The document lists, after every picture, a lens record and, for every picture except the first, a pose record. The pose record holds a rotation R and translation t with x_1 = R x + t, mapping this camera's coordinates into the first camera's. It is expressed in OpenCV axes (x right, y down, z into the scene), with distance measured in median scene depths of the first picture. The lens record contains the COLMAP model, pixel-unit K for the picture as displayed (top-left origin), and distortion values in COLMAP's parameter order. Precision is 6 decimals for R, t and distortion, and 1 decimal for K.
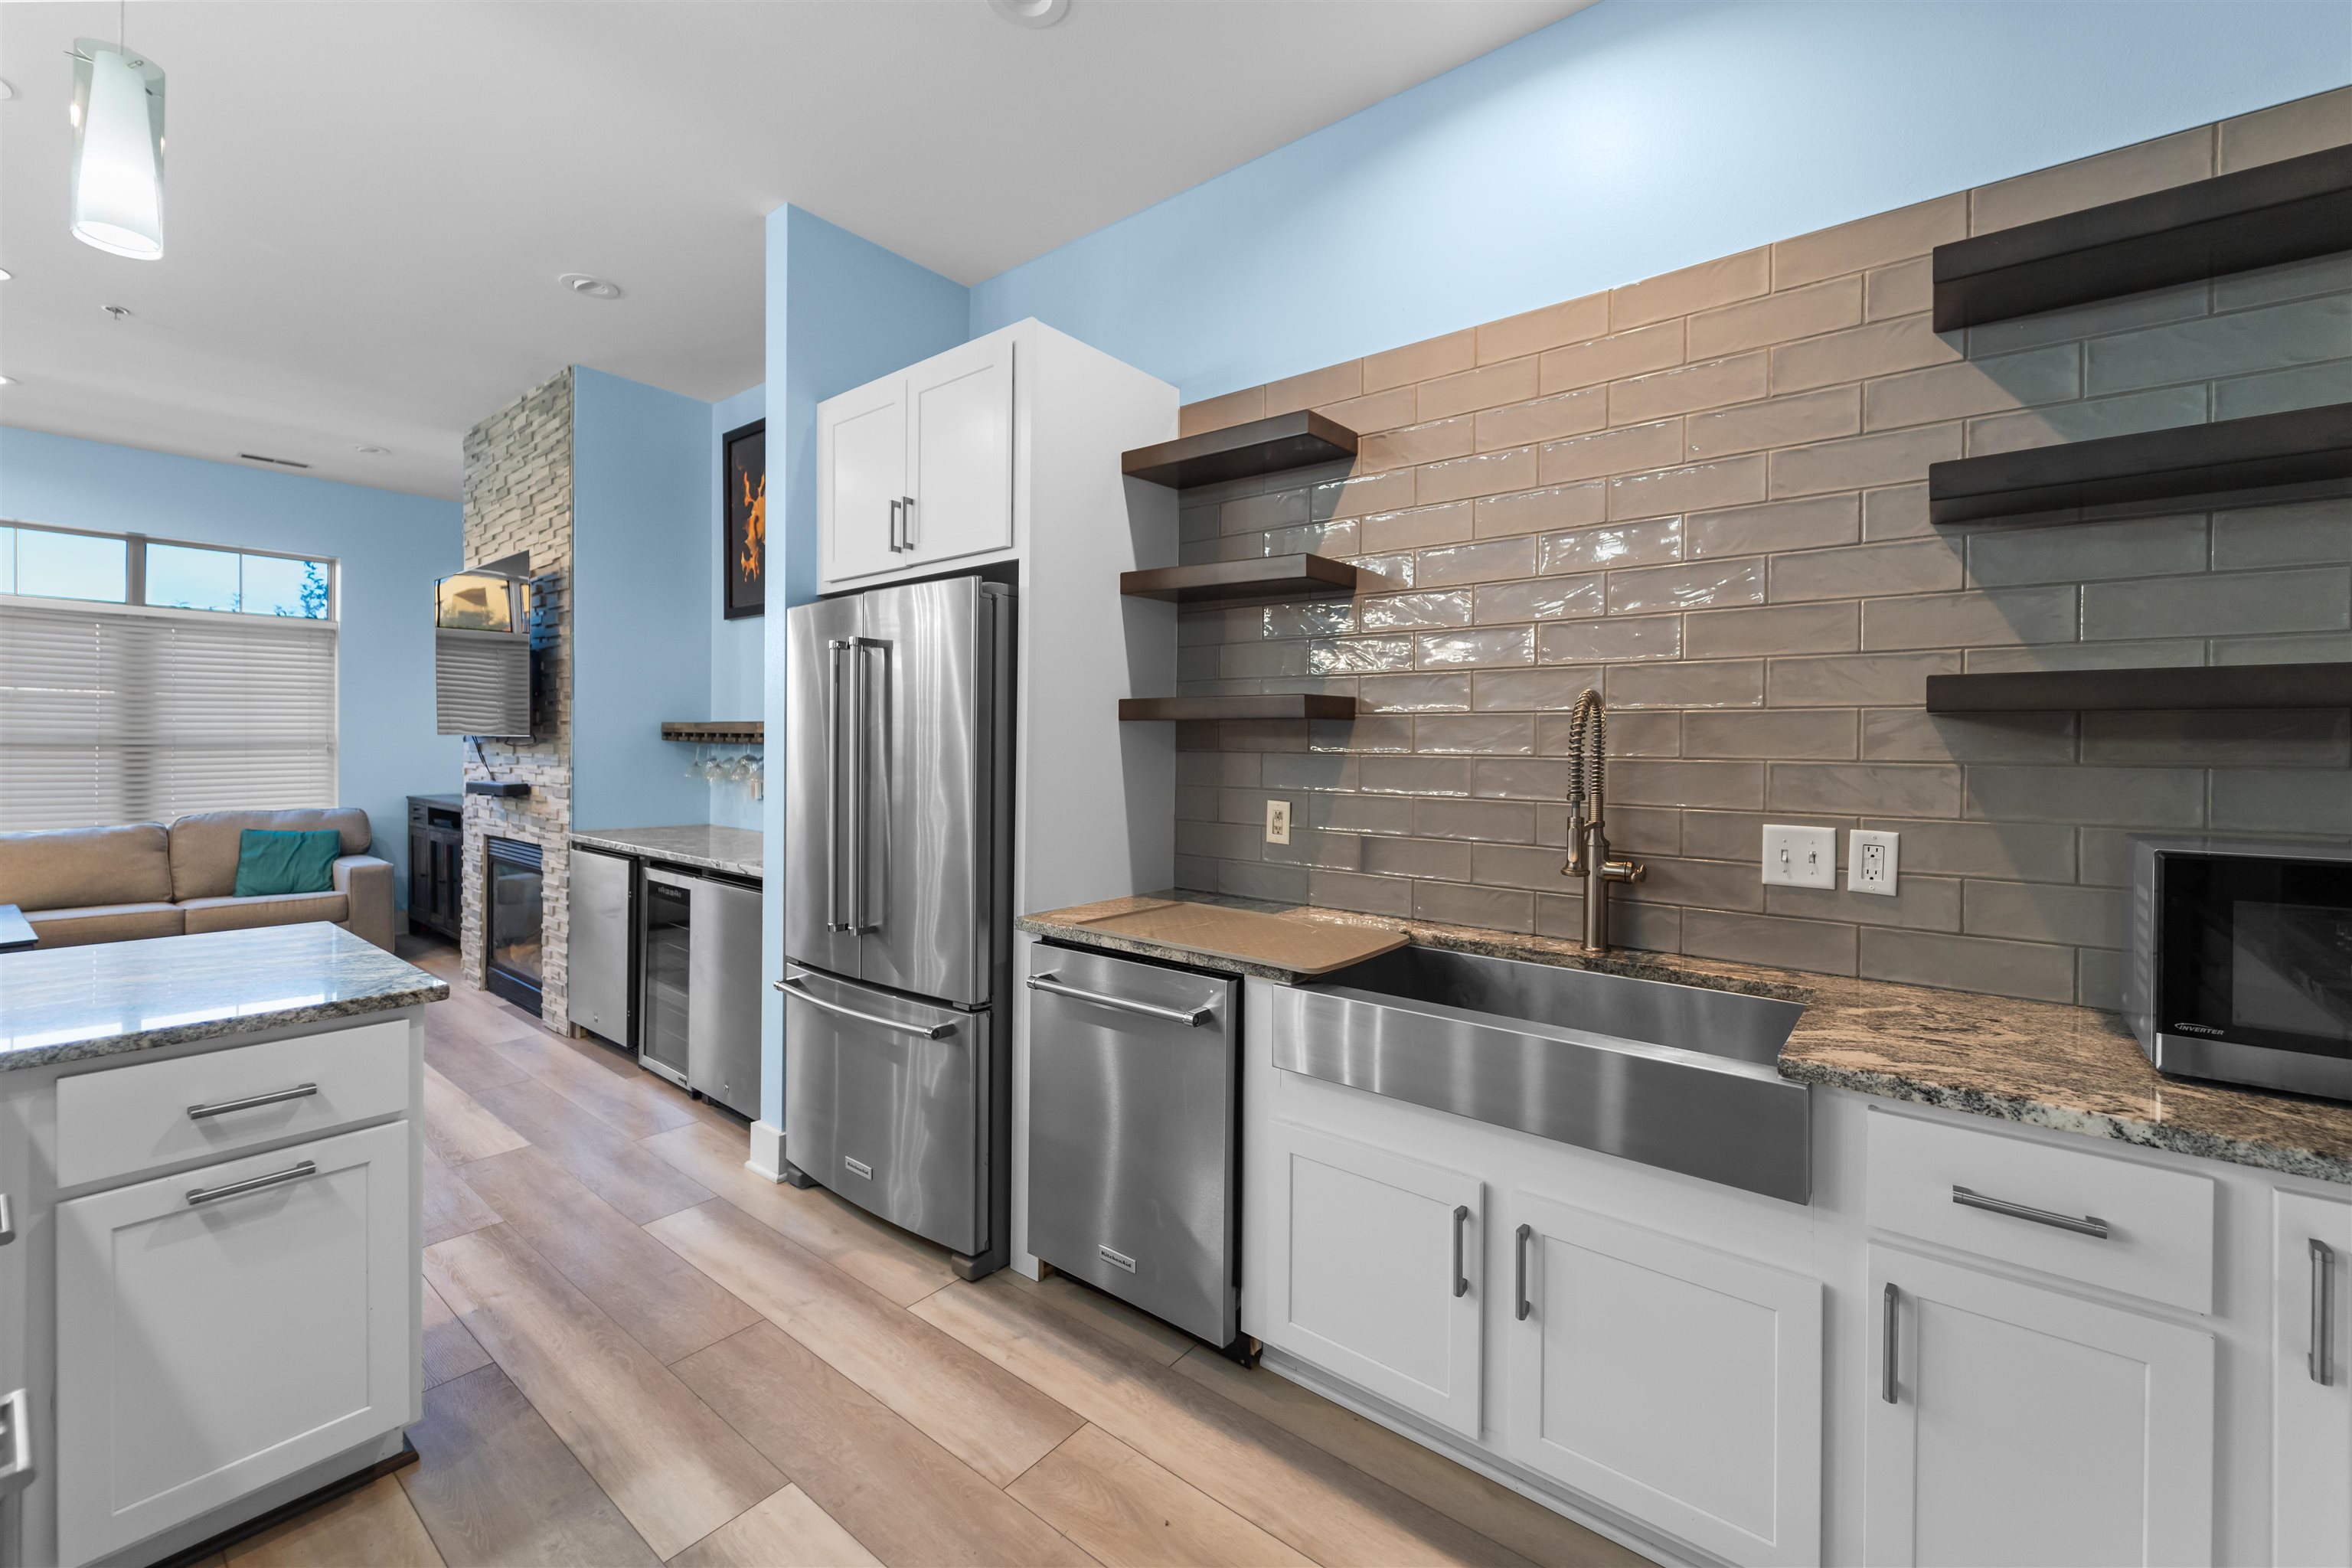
lens RADIAL K [[953.2, 0, 1190.2], [0, 953.2, 752.9], [0, 0, 1]] dist [0.002281, -0.001780]
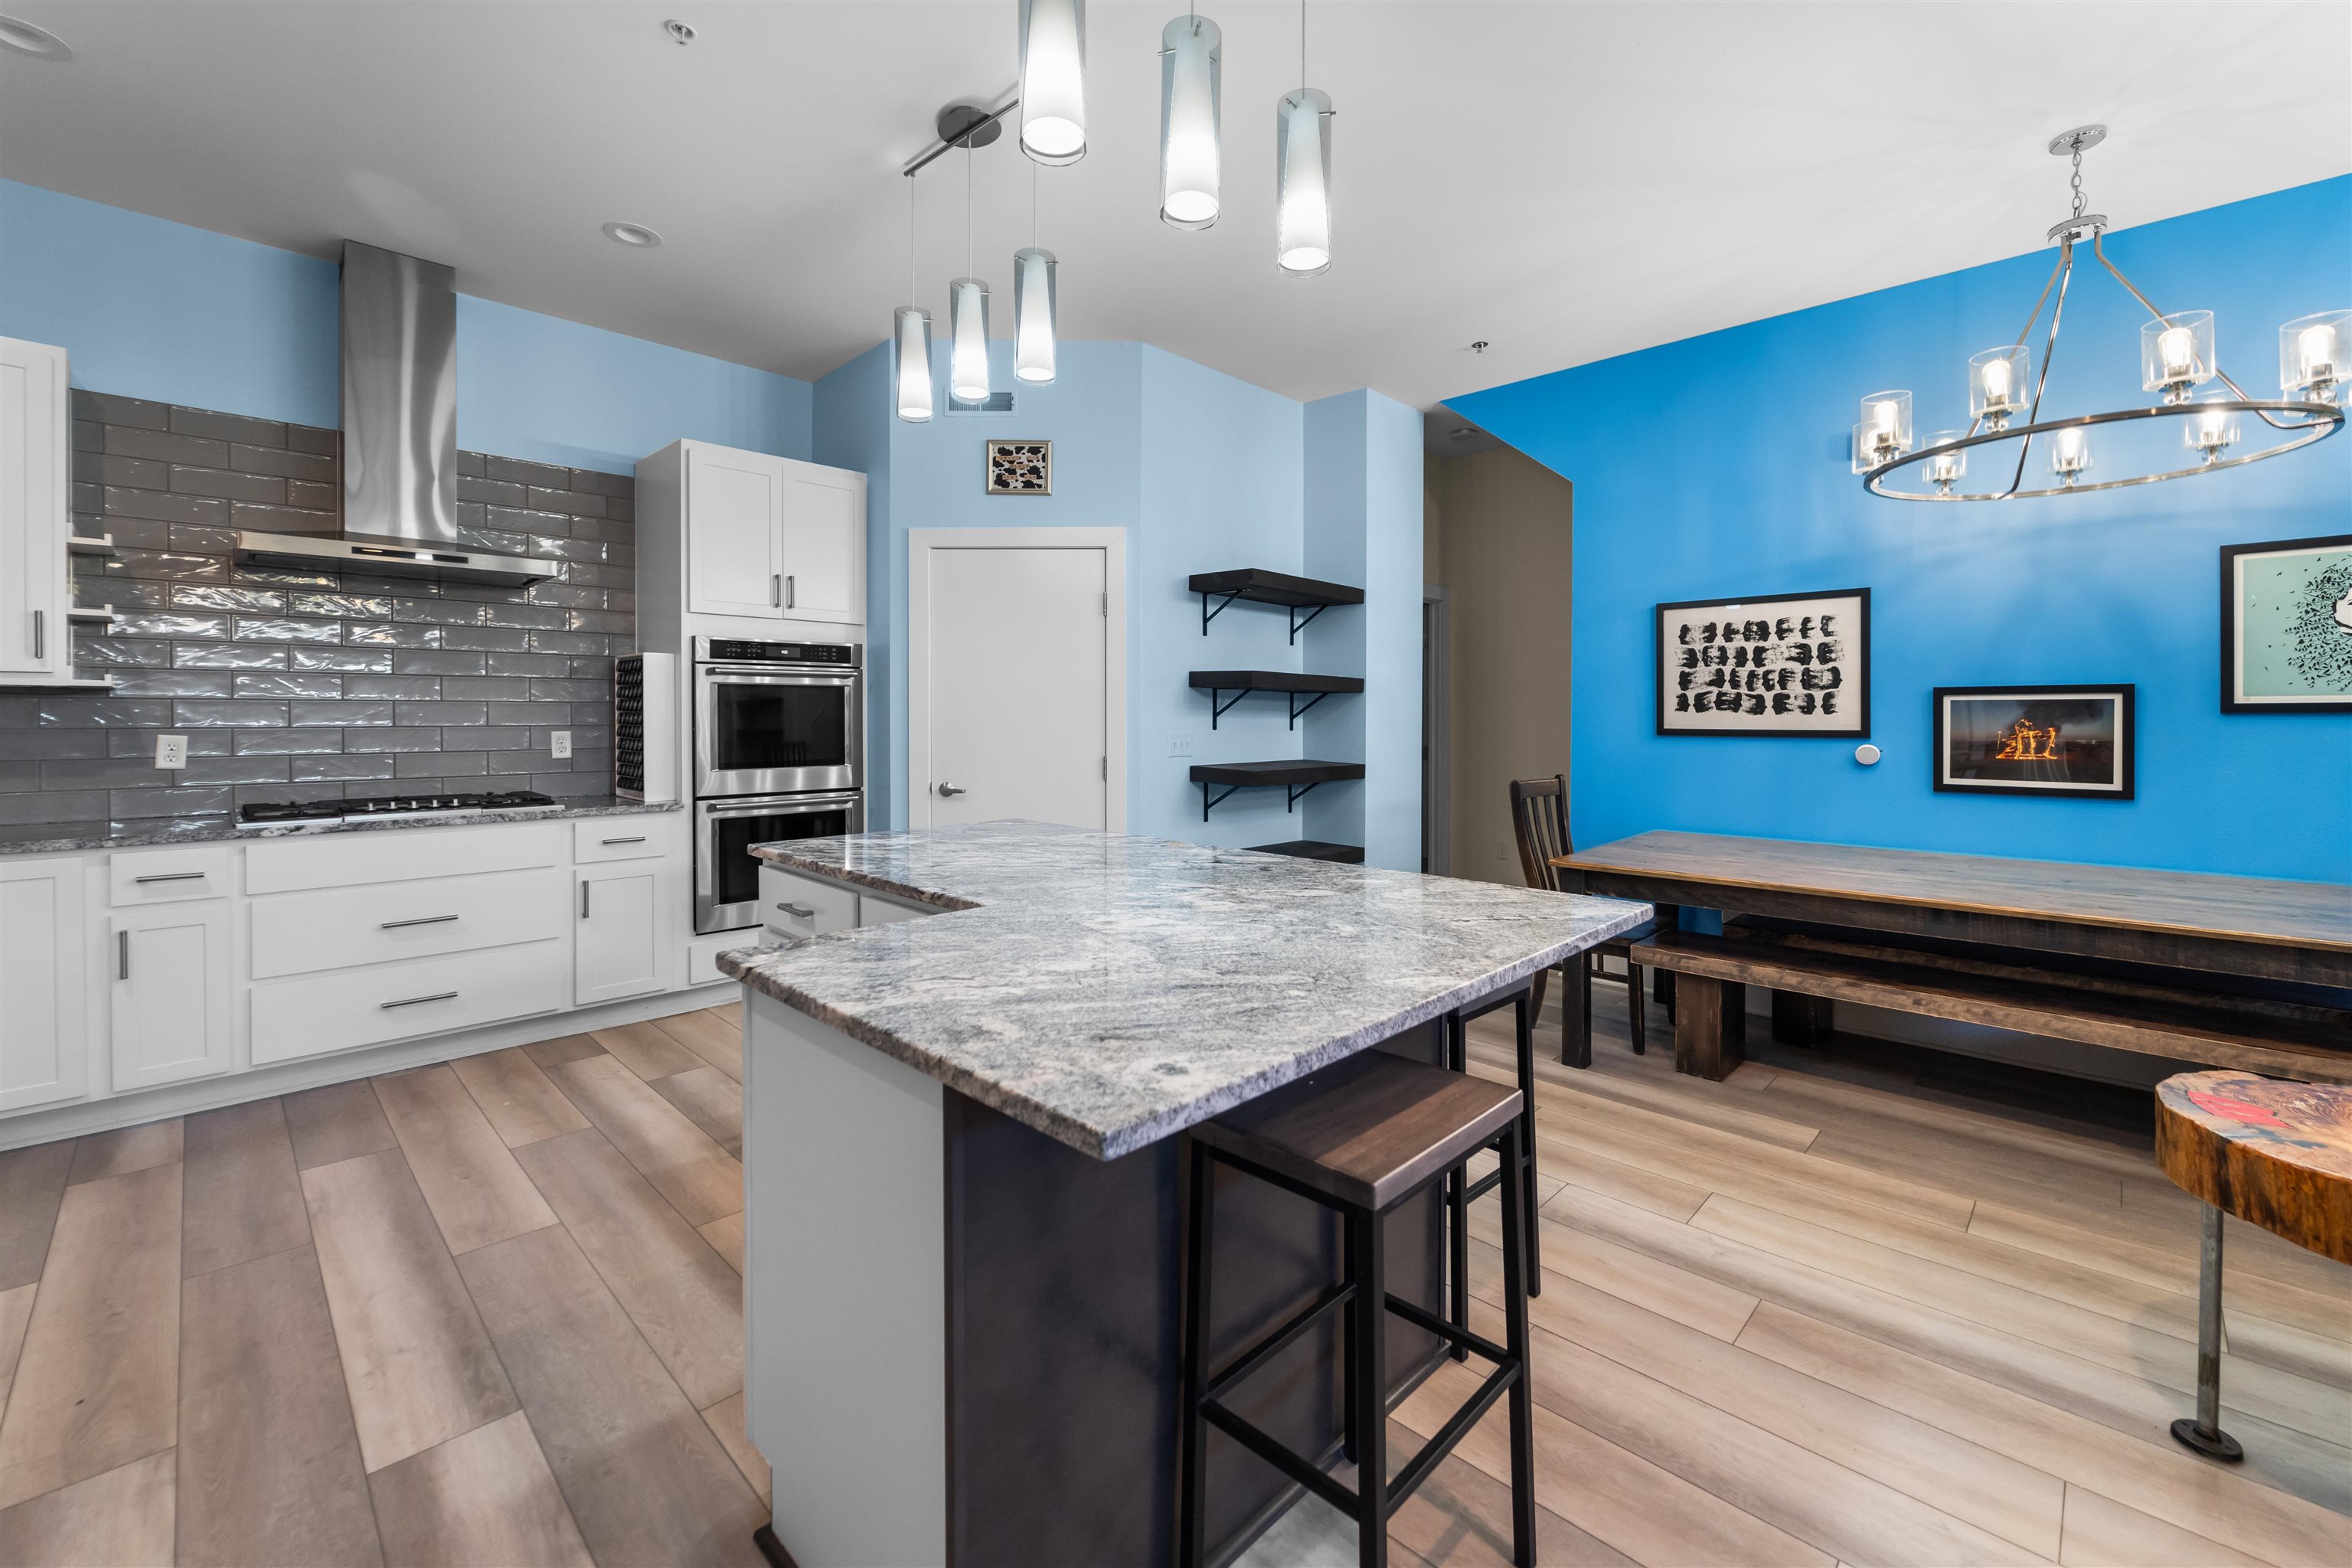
lens RADIAL K [[953.2, 0, 1177.9], [0, 953.2, 726.1], [0, 0, 1]] dist [0.002281, -0.001780]
pose [[-0.994461, -0.014849, 0.104057, -0.979019], [-0.012837, 0.999718, 0.019985, 0.005883], [-0.104324, 0.018539, -0.994371, 1.388541]]
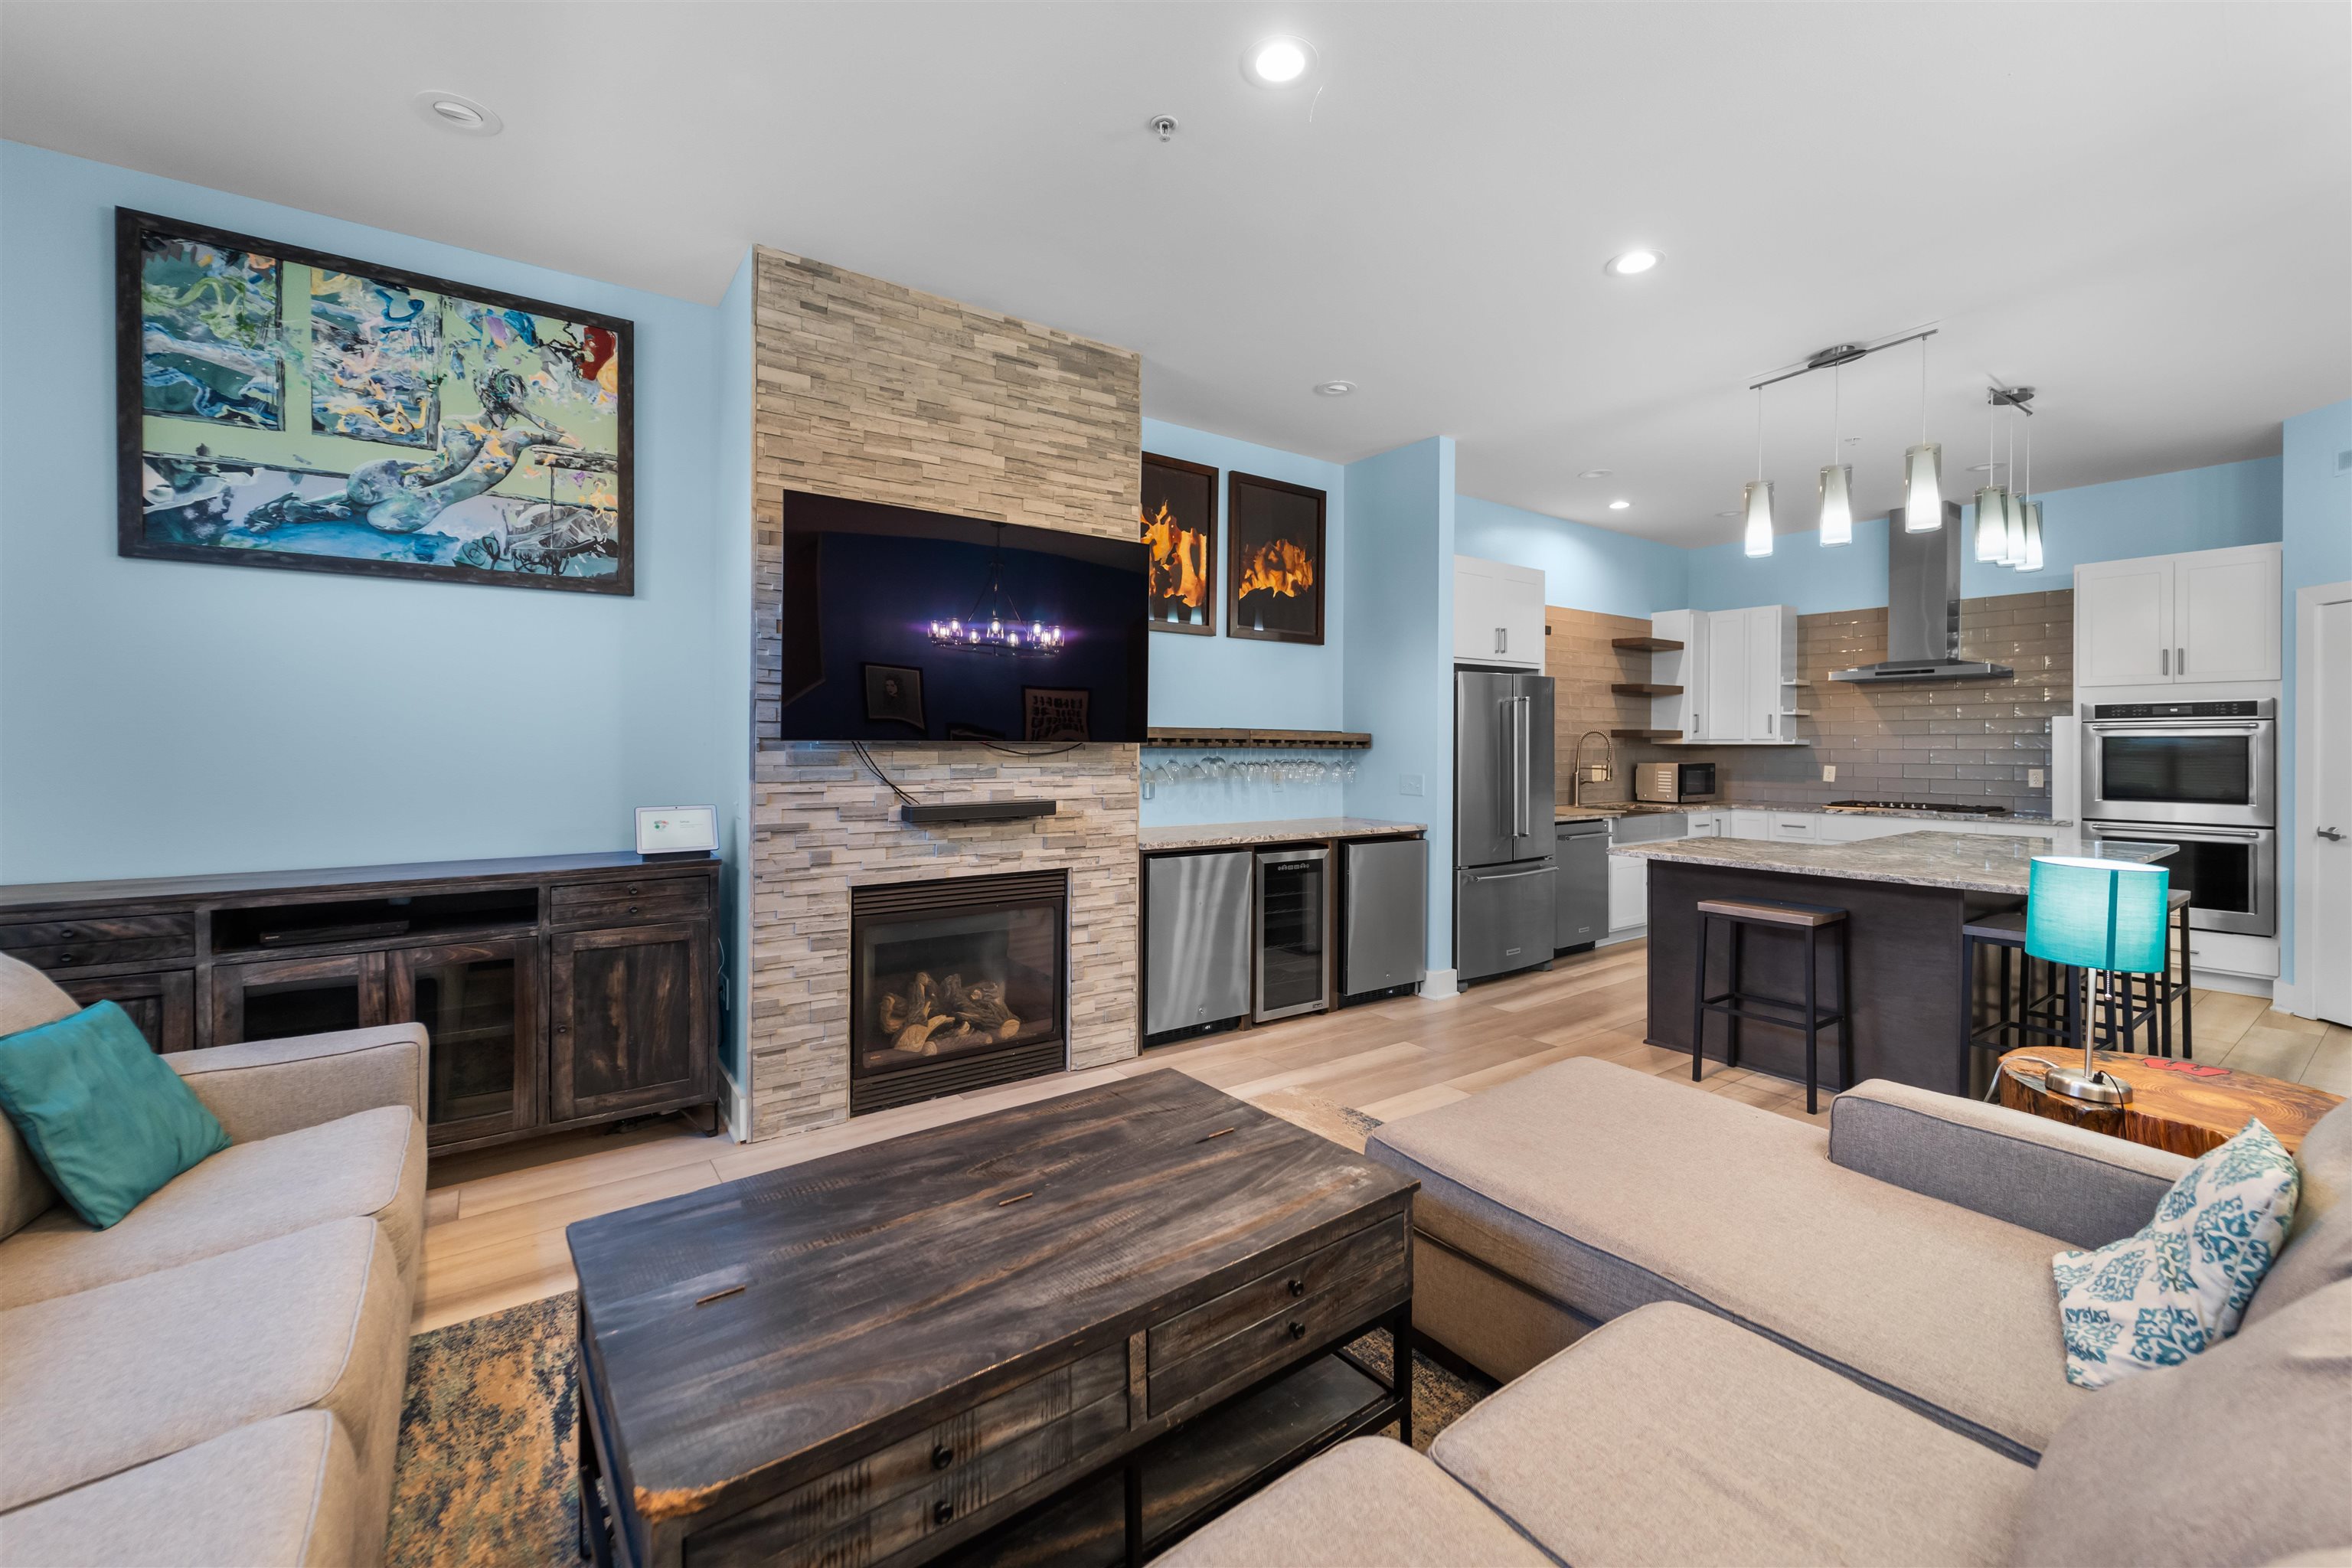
lens RADIAL K [[953.2, 0, 1173.9], [0, 953.2, 745.7], [0, 0, 1]] dist [0.002281, -0.001780]
pose [[0.271197, -0.011607, 0.962454, -2.926119], [0.006236, 0.999927, 0.010302, -0.044491], [-0.962504, 0.003208, 0.271250, 1.323452]]
